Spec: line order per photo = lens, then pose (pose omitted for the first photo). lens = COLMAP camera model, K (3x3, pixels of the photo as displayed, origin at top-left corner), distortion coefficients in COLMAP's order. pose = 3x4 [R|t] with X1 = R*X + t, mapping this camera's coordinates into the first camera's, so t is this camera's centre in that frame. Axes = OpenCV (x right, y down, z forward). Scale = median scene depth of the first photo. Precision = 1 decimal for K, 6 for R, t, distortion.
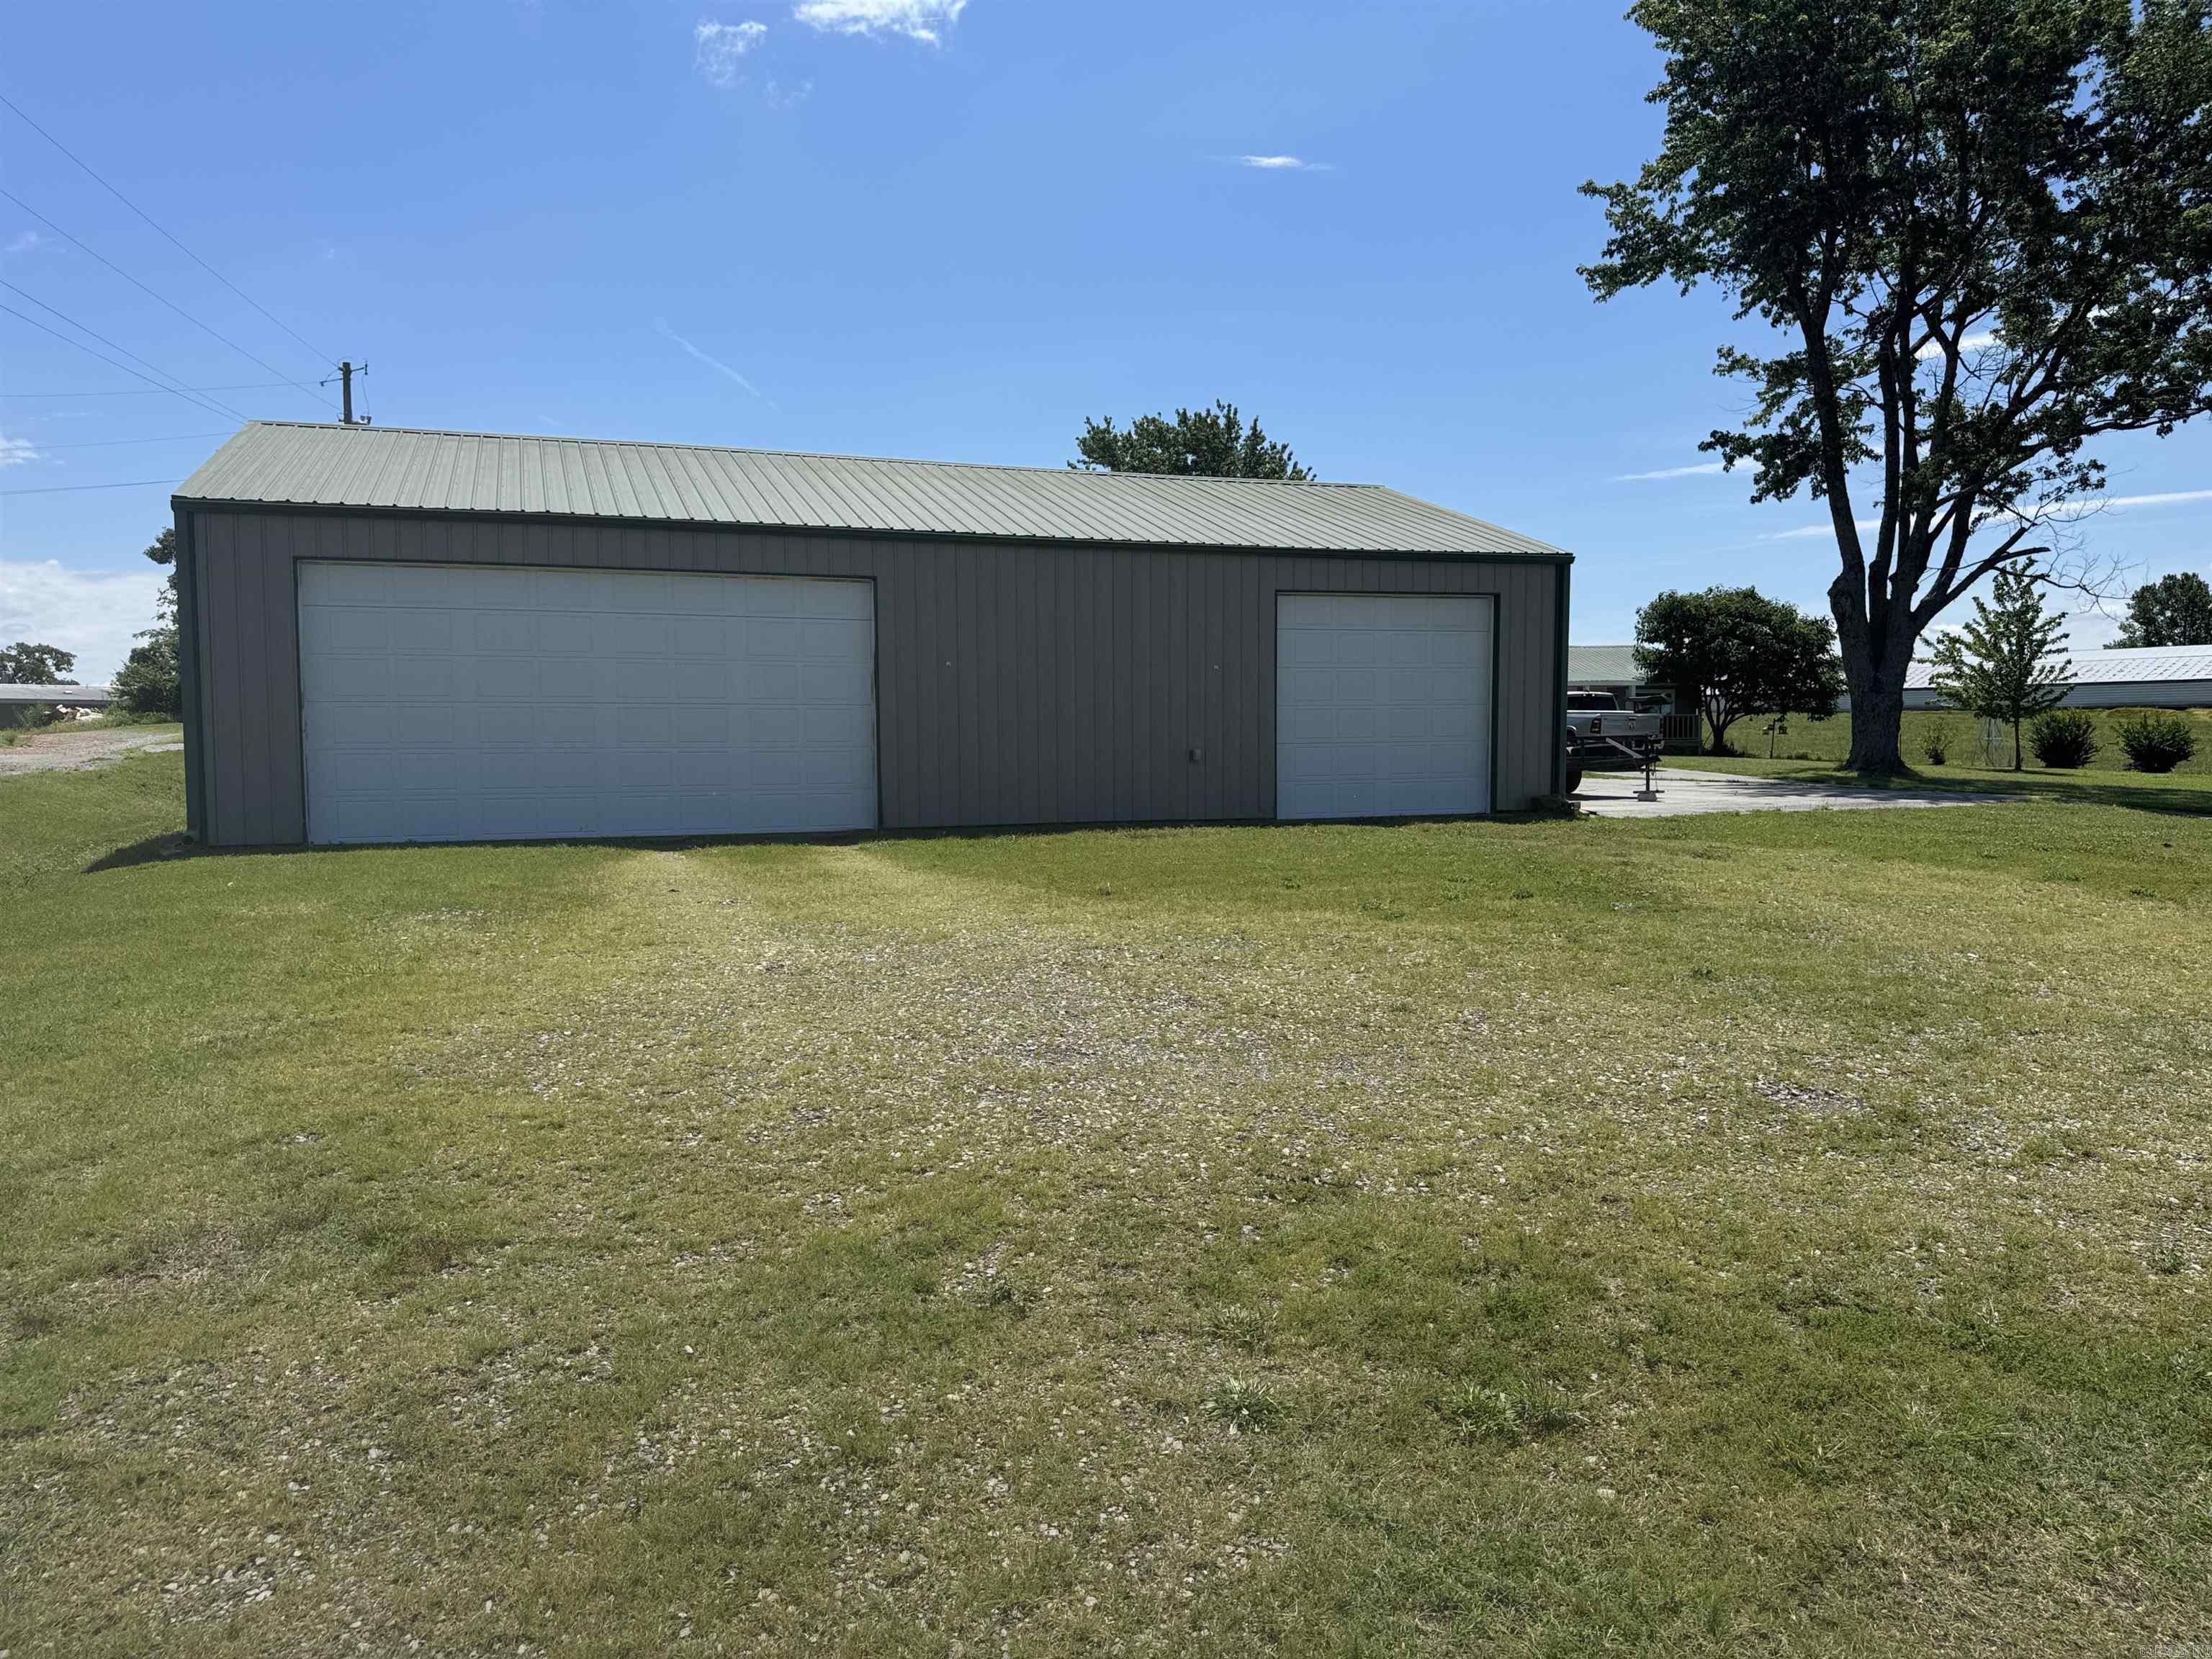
lens RADIAL K [[1552.4, 0, 1103.1], [0, 1552.4, 841.4], [0, 0, 1]] dist [0.032107, -0.051974]
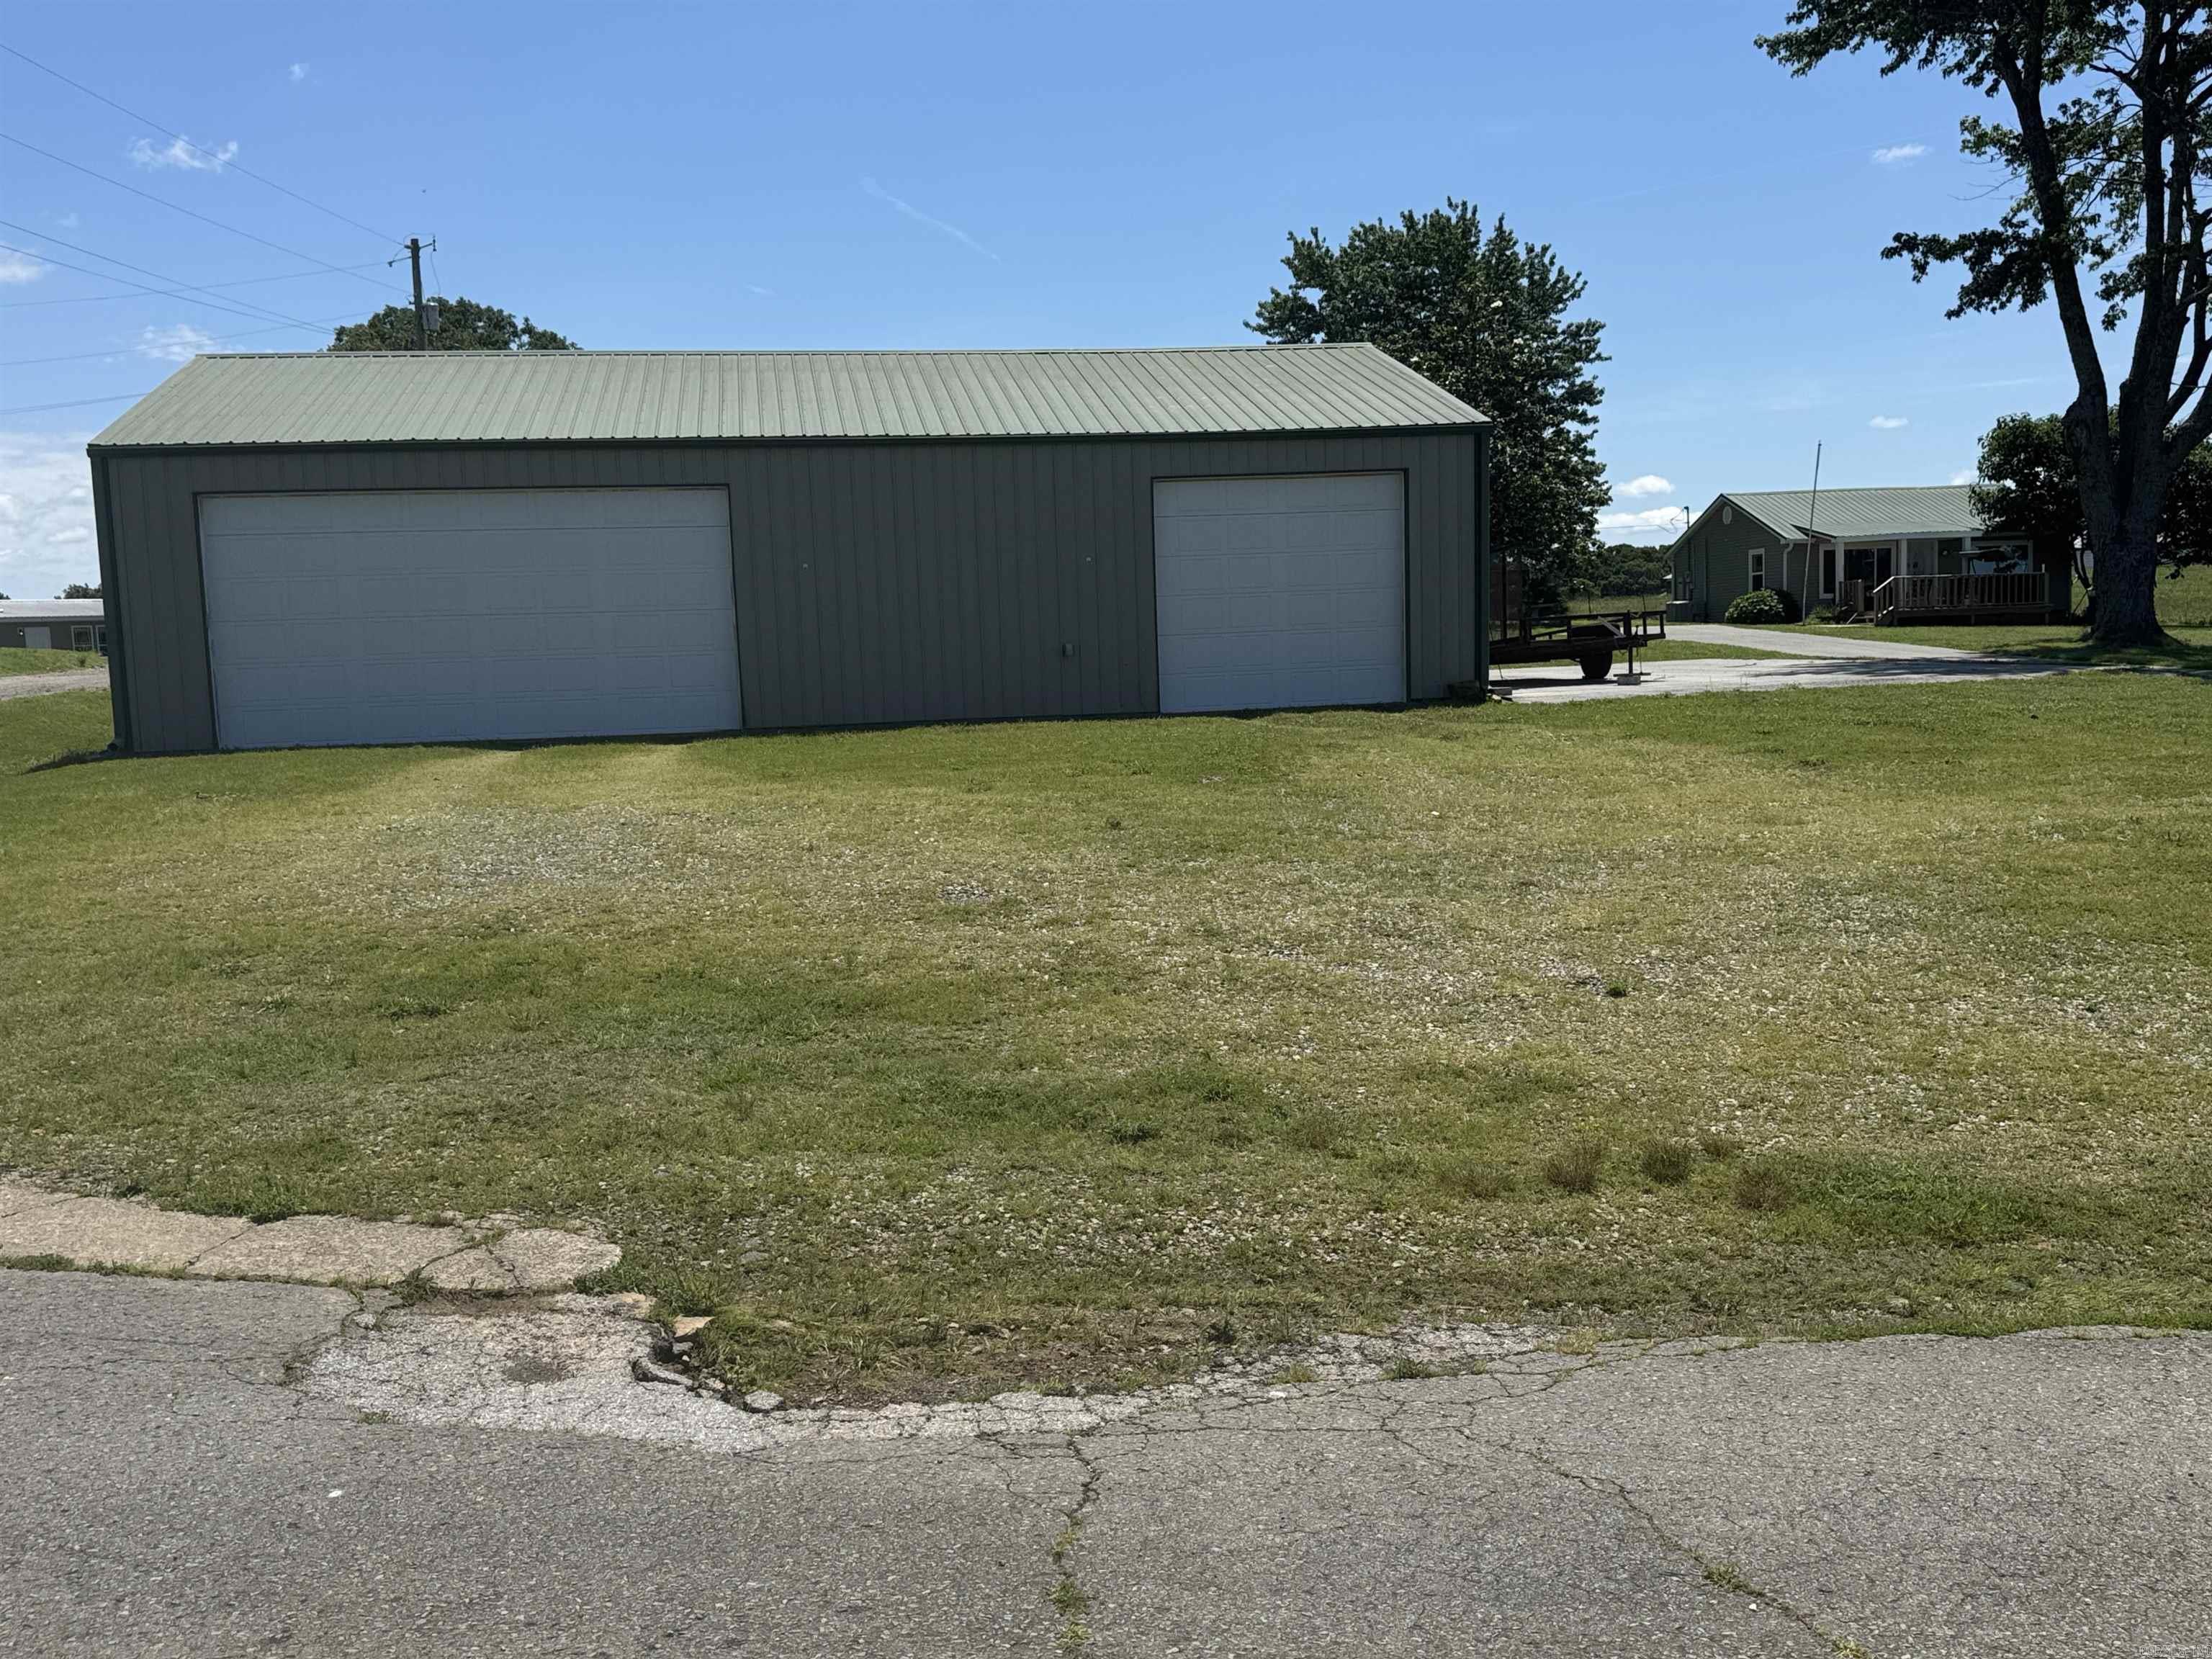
lens RADIAL K [[1980.2, 0, 1103.6], [0, 1980.2, 839.0], [0, 0, 1]] dist [0.044379, -0.087642]
pose [[0.982441, -0.006568, -0.186460, 0.171426], [0.014798, 0.998975, 0.042779, 0.006124], [0.185988, -0.044787, 0.981531, -0.128387]]
